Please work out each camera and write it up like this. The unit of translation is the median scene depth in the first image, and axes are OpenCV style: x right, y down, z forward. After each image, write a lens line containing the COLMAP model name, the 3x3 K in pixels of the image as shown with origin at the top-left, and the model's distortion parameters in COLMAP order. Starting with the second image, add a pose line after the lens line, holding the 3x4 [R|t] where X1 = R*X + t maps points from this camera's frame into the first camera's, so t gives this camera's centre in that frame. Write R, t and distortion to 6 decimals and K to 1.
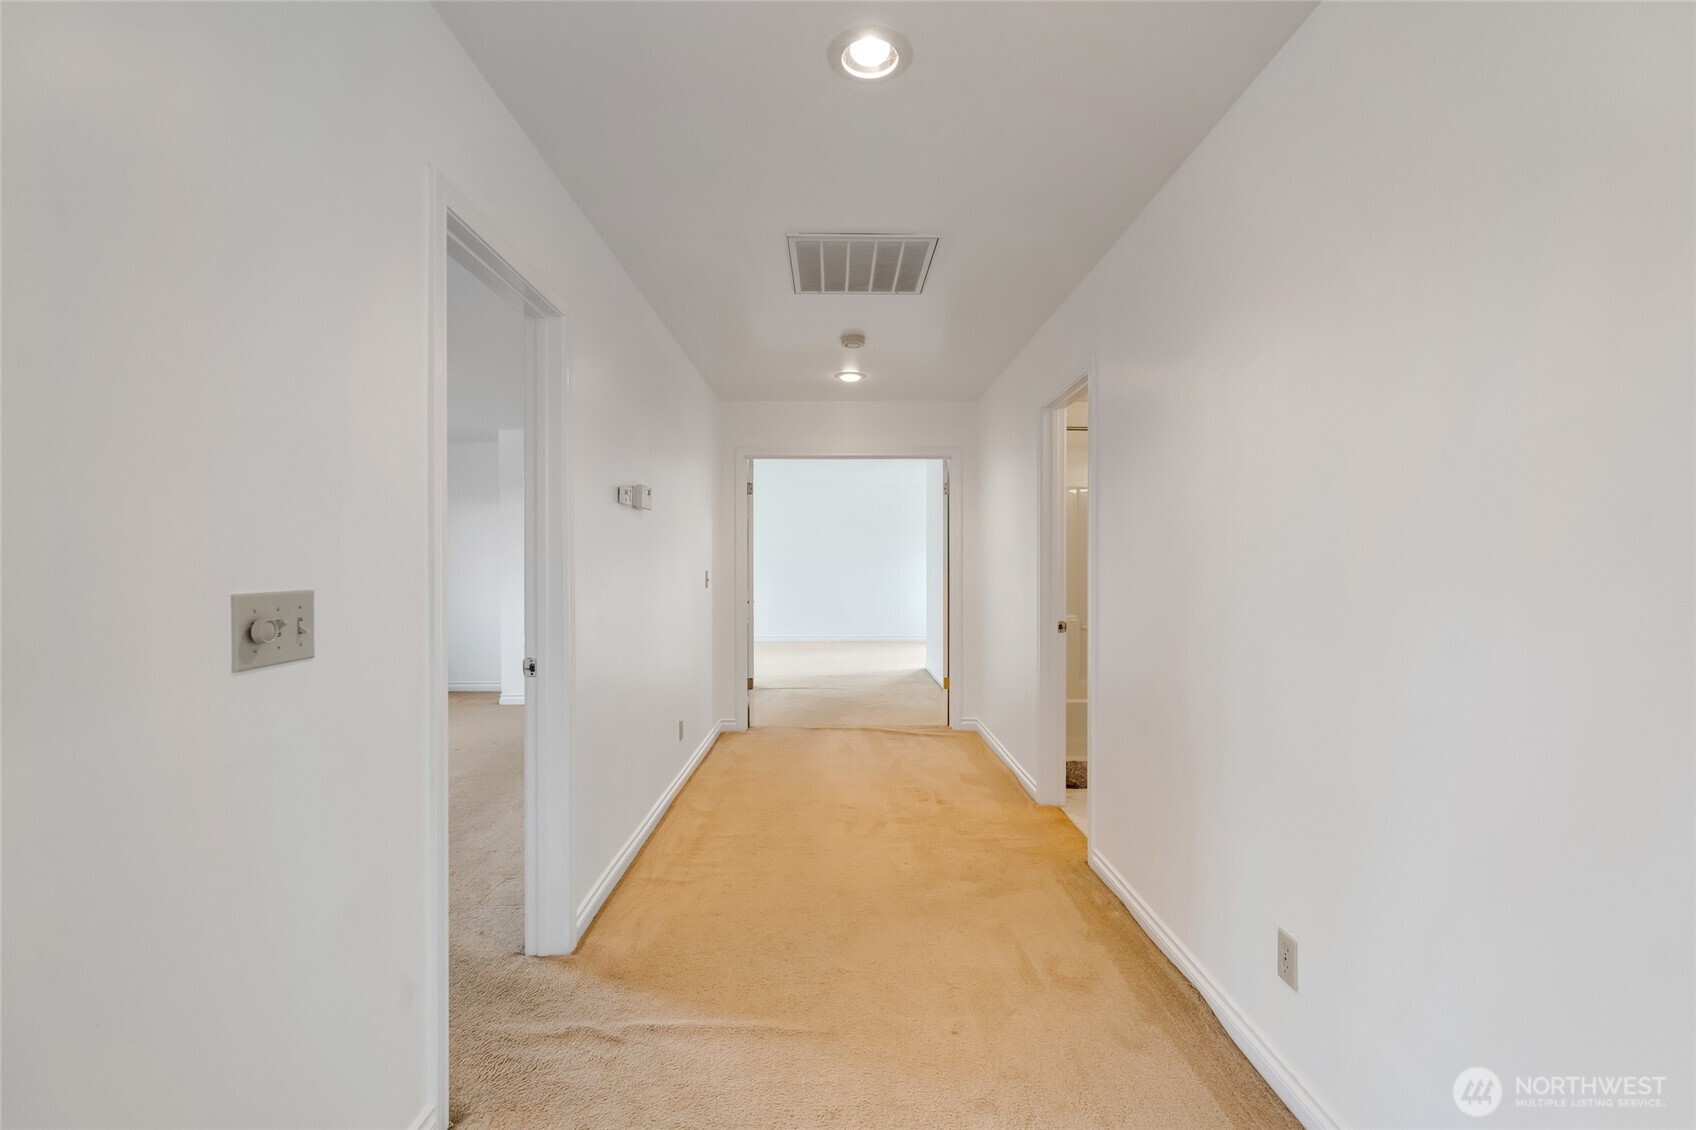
lens RADIAL K [[739.8, 0, 846.3], [0, 739.8, 563.8], [0, 0, 1]] dist [-0.003085, -0.000565]
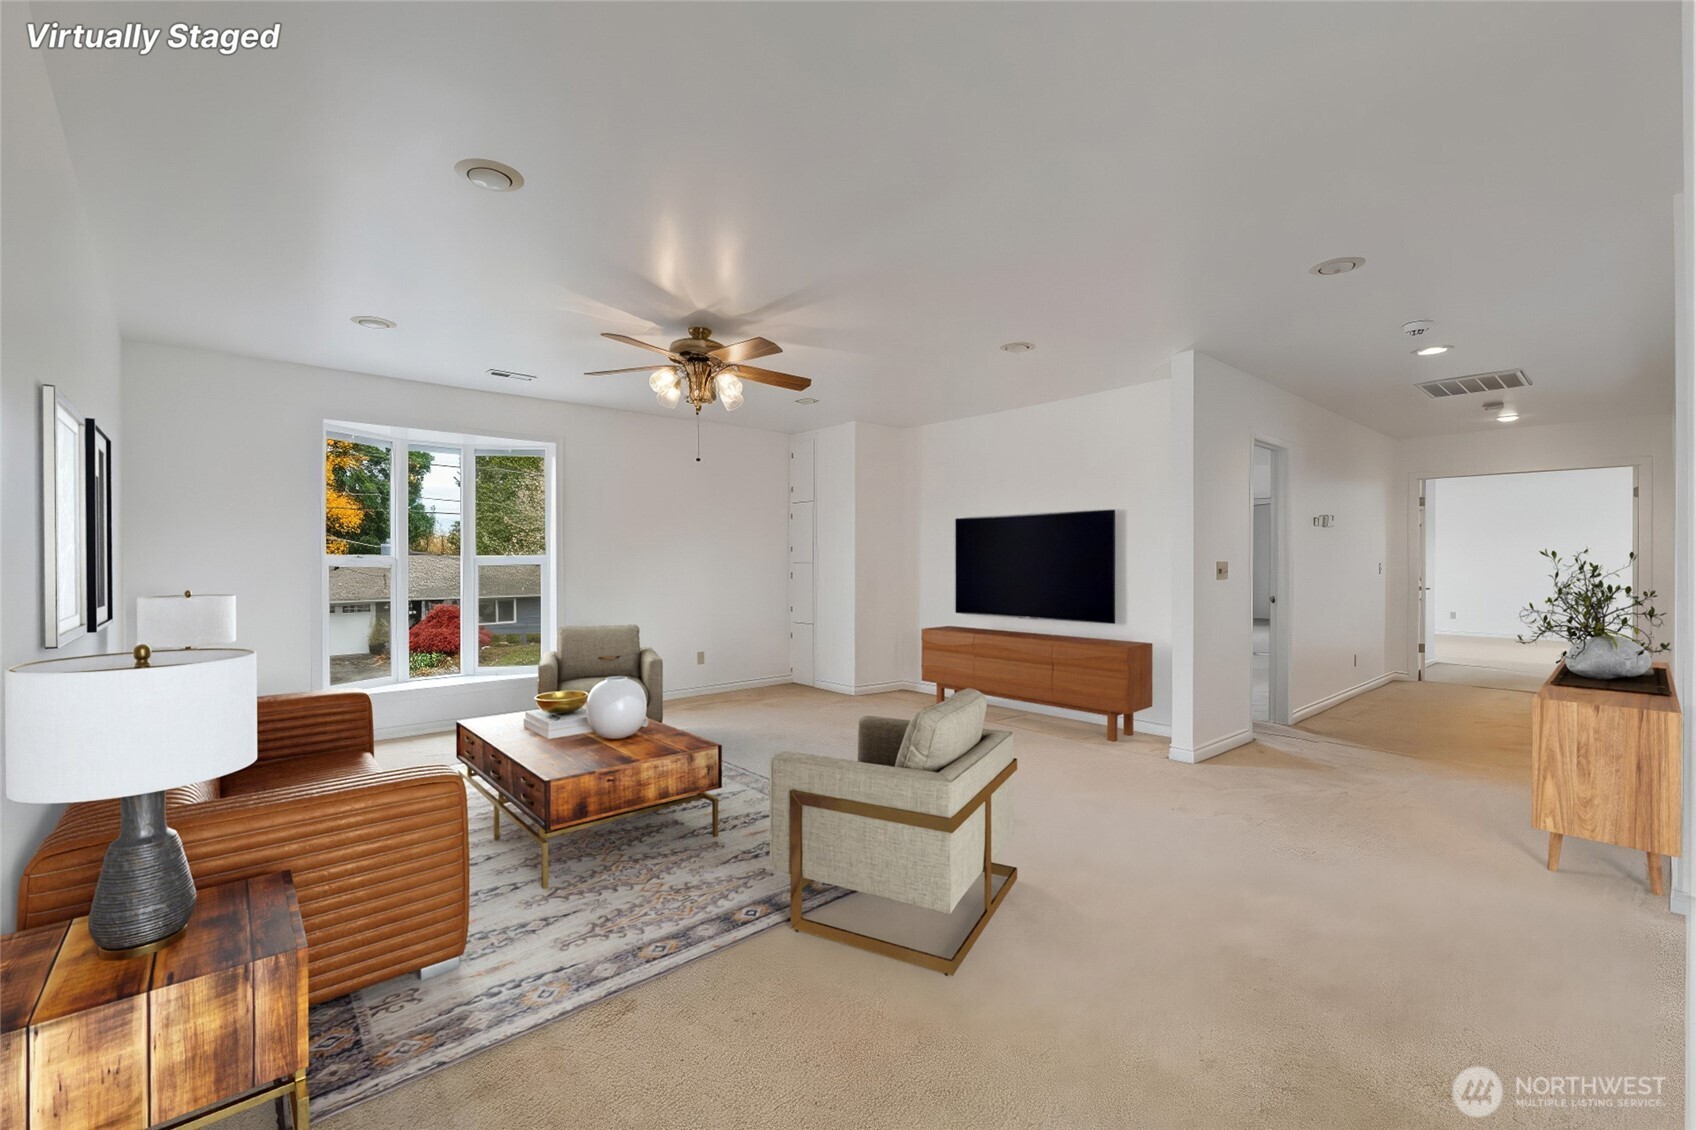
lens RADIAL K [[739.8, 0, 846.3], [0, 739.8, 563.8], [0, 0, 1]] dist [-0.003085, -0.000565]
pose [[0.659041, 0.008398, -0.752060, 0.191961], [-0.007446, 0.999962, 0.004641, 0.013138], [0.752070, 0.002541, 0.659078, -0.678019]]
